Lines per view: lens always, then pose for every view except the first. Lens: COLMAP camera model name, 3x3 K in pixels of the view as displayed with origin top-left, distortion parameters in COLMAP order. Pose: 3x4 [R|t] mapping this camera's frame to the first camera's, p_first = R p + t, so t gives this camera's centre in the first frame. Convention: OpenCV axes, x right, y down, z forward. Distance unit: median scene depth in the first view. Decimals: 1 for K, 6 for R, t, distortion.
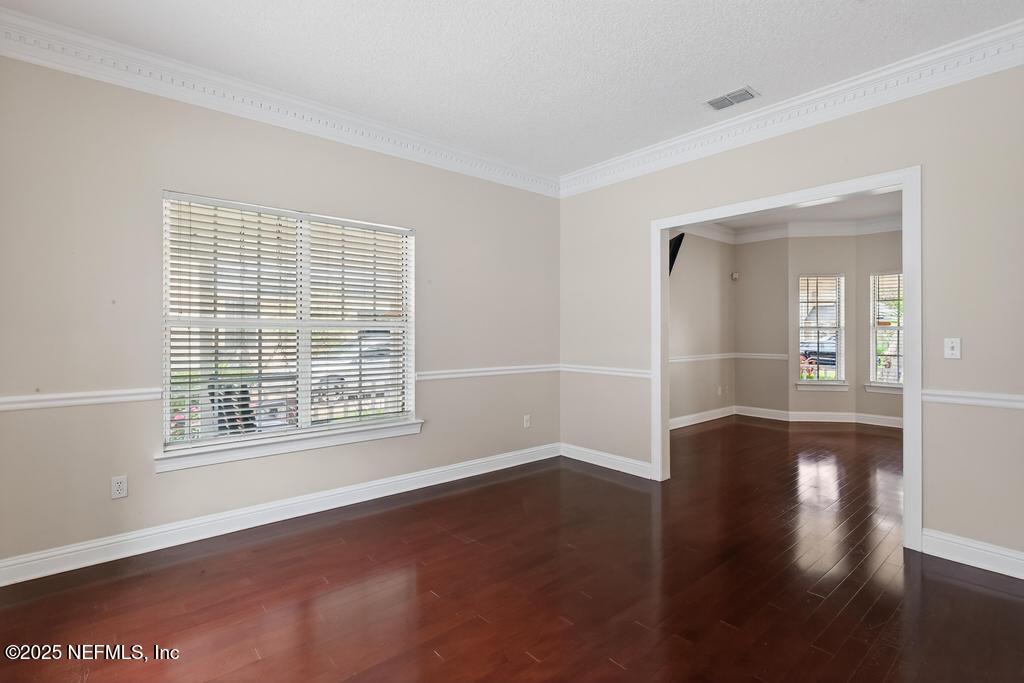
lens RADIAL K [[475.2, 0, 507.9], [0, 475.2, 329.6], [0, 0, 1]] dist [0.002104, 0.000079]
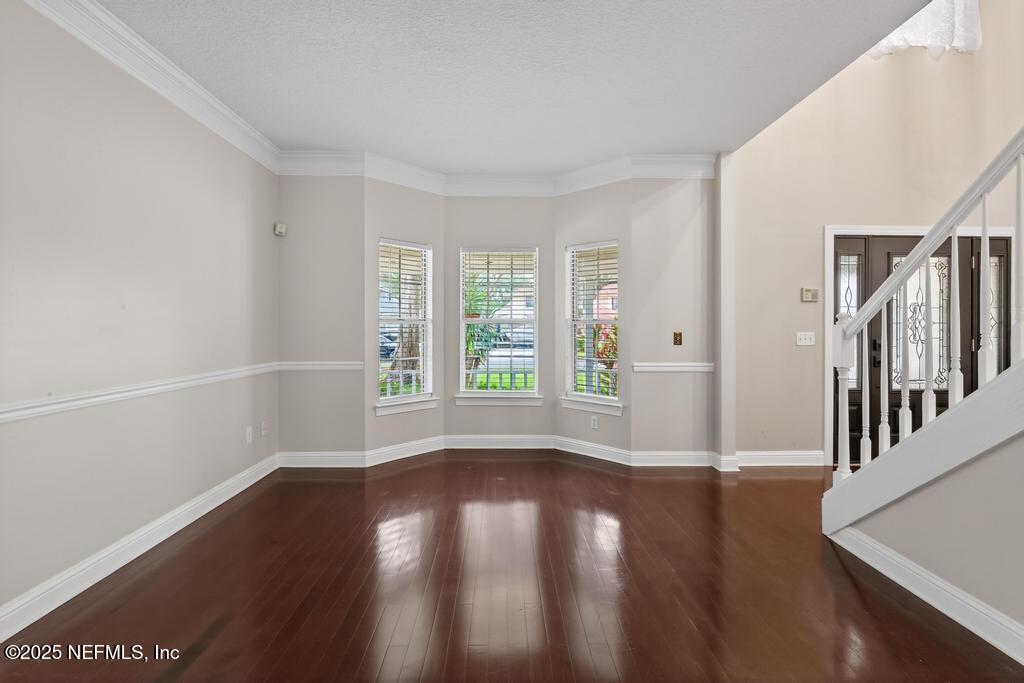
lens RADIAL K [[475.2, 0, 507.9], [0, 475.2, 329.6], [0, 0, 1]] dist [0.002104, 0.000079]
pose [[0.656451, 0.000065, 0.754368, 0.237384], [-0.002685, 0.999994, 0.002251, 0.008469], [-0.754364, -0.003503, 0.656448, 0.437247]]
